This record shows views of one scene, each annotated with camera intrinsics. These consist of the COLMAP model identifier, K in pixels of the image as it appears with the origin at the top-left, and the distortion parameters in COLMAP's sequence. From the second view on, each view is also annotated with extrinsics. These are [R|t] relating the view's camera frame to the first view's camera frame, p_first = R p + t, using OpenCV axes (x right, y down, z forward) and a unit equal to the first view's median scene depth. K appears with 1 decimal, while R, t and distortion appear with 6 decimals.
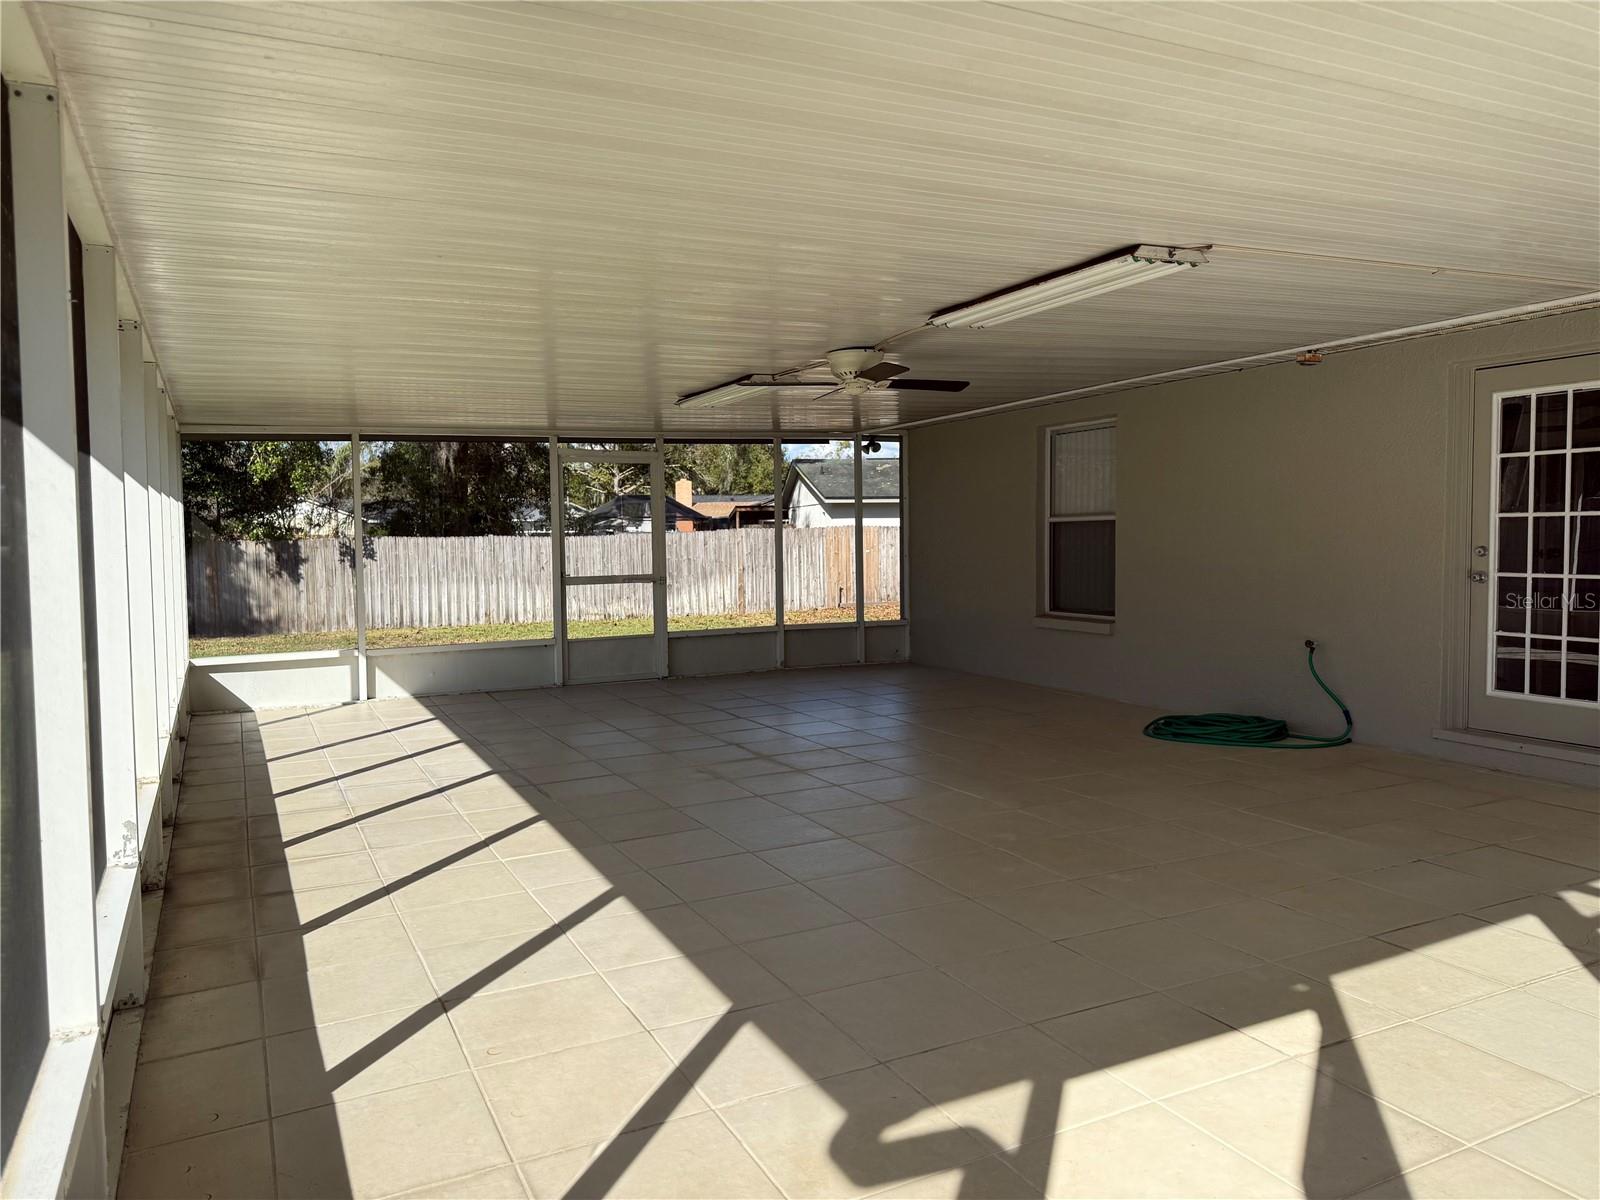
lens RADIAL K [[1131.9, 0, 798.7], [0, 1131.9, 597.3], [0, 0, 1]] dist [0.039325, -0.050154]
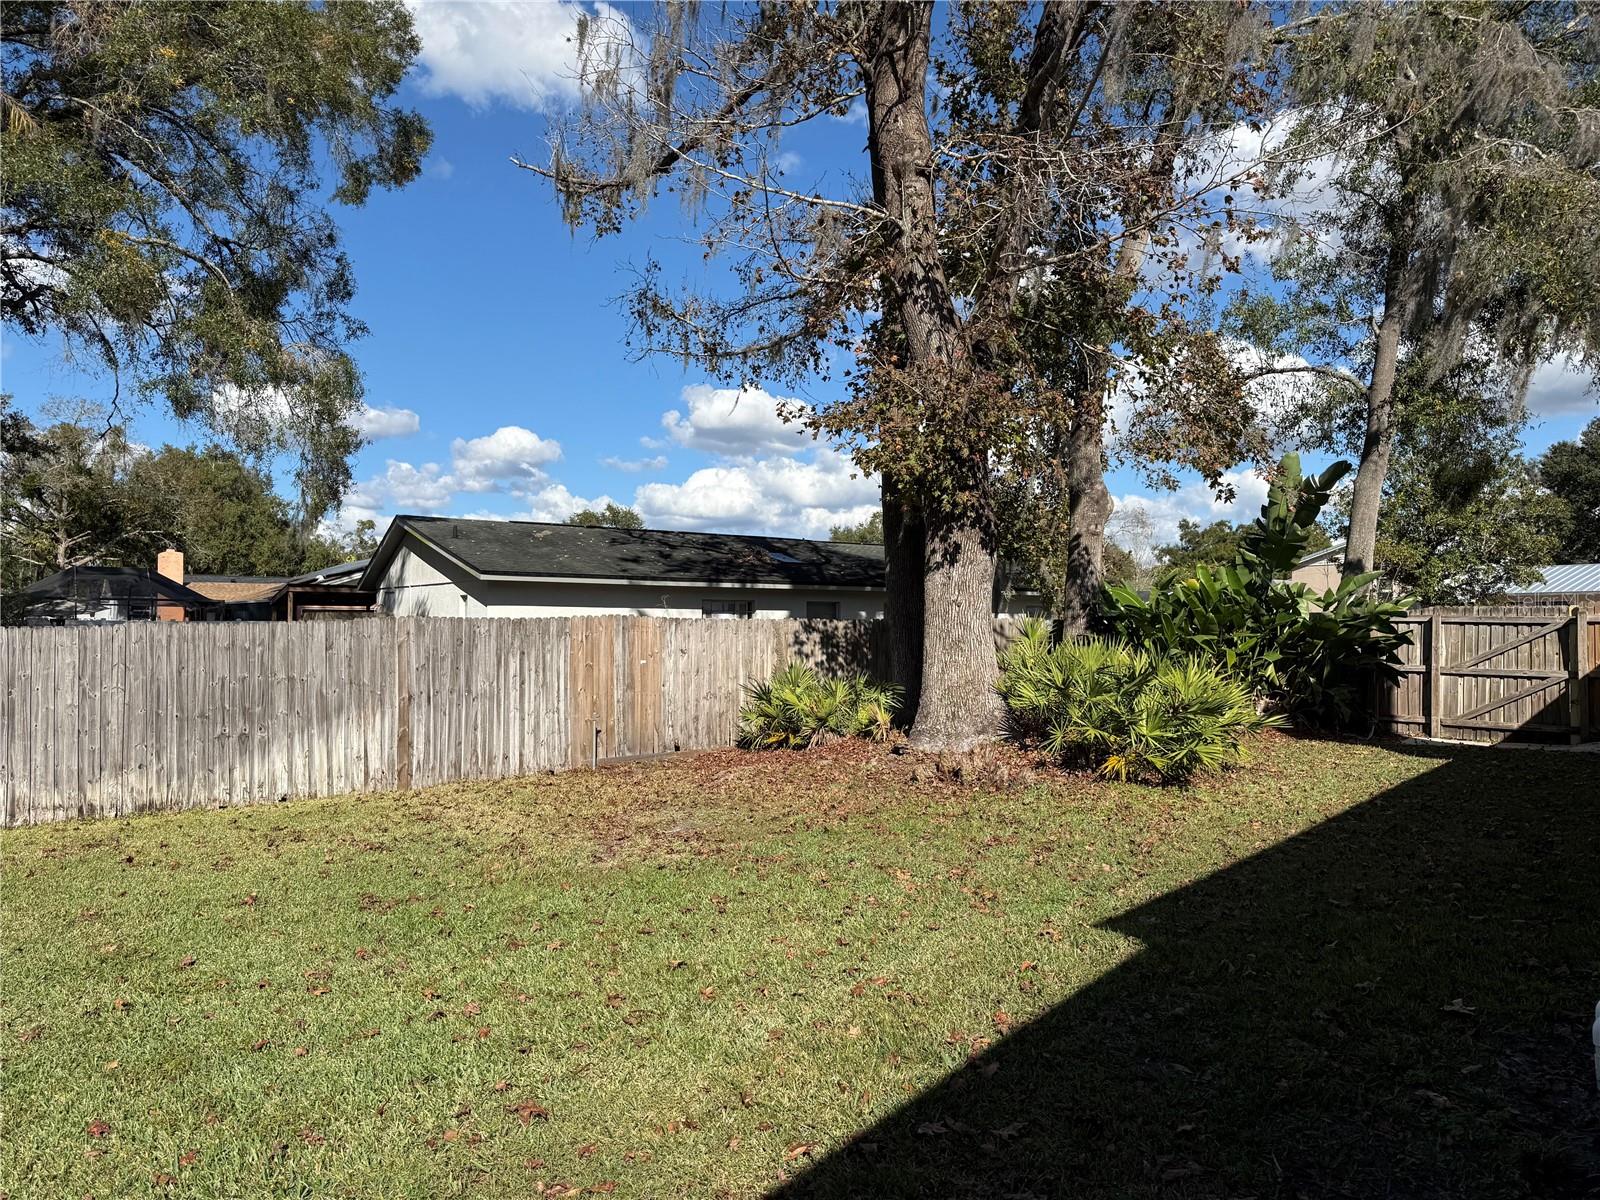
lens RADIAL K [[1131.9, 0, 804.3], [0, 1131.9, 597.7], [0, 0, 1]] dist [0.039325, -0.050154]
pose [[0.909005, 0.023906, 0.416099, -0.063326], [0.011043, 0.996622, -0.081381, -0.016519], [-0.416638, 0.078571, 0.905670, 0.296645]]
